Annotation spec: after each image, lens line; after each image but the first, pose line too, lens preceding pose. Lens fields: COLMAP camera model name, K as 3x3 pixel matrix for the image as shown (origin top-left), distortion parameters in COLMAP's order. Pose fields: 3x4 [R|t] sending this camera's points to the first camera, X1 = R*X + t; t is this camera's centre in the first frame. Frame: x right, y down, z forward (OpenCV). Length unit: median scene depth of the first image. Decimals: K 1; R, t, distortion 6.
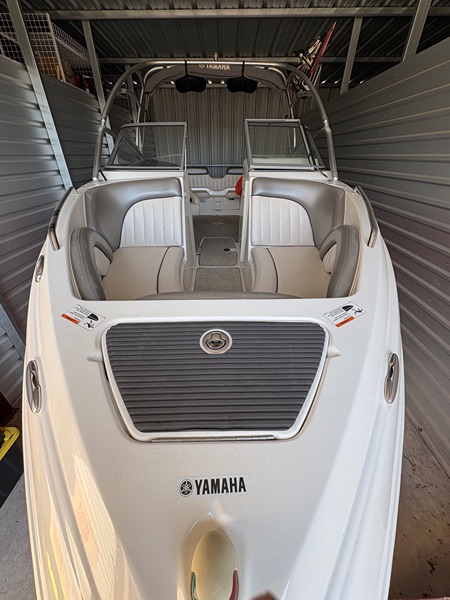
lens RADIAL K [[242.8, 0, 223.9], [0, 242.8, 299.1], [0, 0, 1]] dist [-0.000934, -0.000528]
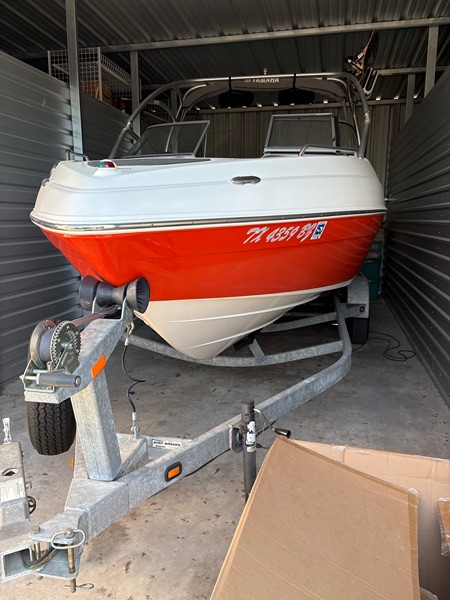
lens RADIAL K [[455.2, 0, 226.6], [0, 455.2, 301.1], [0, 0, 1]] dist [-0.000283, -0.011382]
pose [[0.977369, 0.042162, -0.207297, 0.214473], [-0.111917, 0.934622, -0.337575, 0.364468], [0.179512, 0.353135, 0.918189, -0.257229]]
